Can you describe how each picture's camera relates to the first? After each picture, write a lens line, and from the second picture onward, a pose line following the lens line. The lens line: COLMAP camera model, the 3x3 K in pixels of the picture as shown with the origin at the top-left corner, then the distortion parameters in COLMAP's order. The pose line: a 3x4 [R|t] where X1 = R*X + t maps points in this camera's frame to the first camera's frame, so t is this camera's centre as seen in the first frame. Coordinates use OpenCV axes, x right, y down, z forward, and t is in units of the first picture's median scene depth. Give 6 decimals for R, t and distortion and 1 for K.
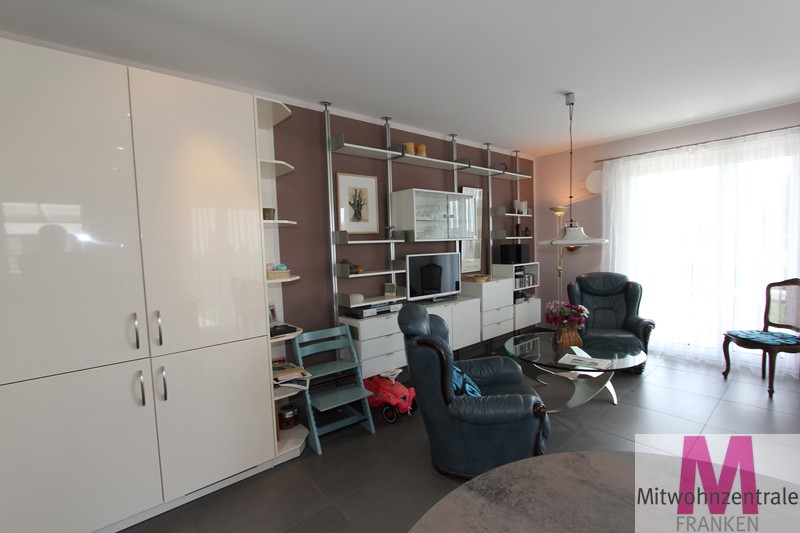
lens RADIAL K [[369.6, 0, 402.8], [0, 369.6, 268.9], [0, 0, 1]] dist [-0.013876, 0.000773]
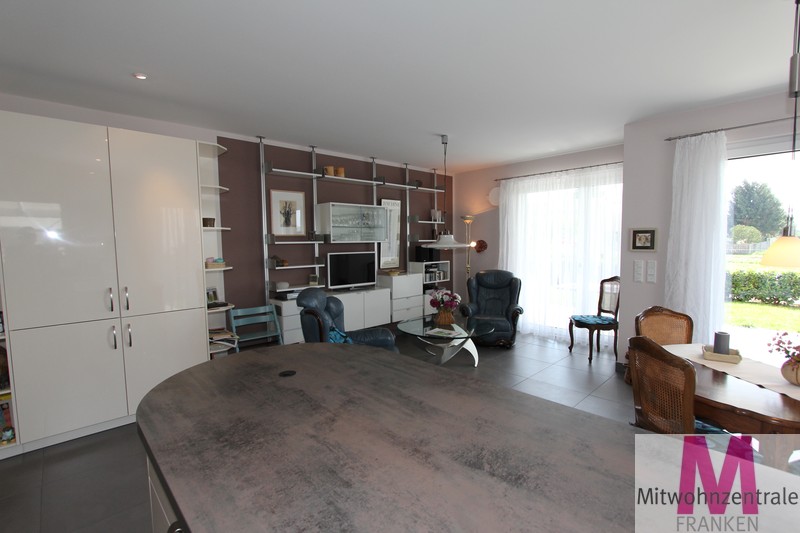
lens RADIAL K [[369.6, 0, 401.6], [0, 369.6, 269.5], [0, 0, 1]] dist [-0.013876, 0.000773]
pose [[0.998839, 0.017303, 0.044952, 0.212952], [-0.017672, 0.999813, 0.007829, 0.004988], [-0.044808, -0.008615, 0.998958, -0.300019]]
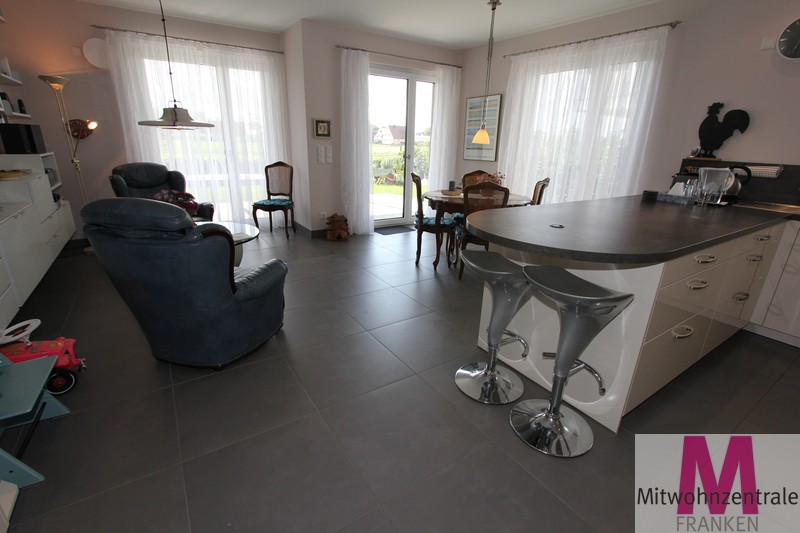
lens RADIAL K [[369.6, 0, 402.6], [0, 369.6, 269.3], [0, 0, 1]] dist [-0.013876, 0.000773]
pose [[0.131519, -0.292734, 0.947106, -0.433597], [0.034835, 0.956180, 0.290701, 0.025737], [-0.990701, -0.005240, 0.135953, 0.255799]]
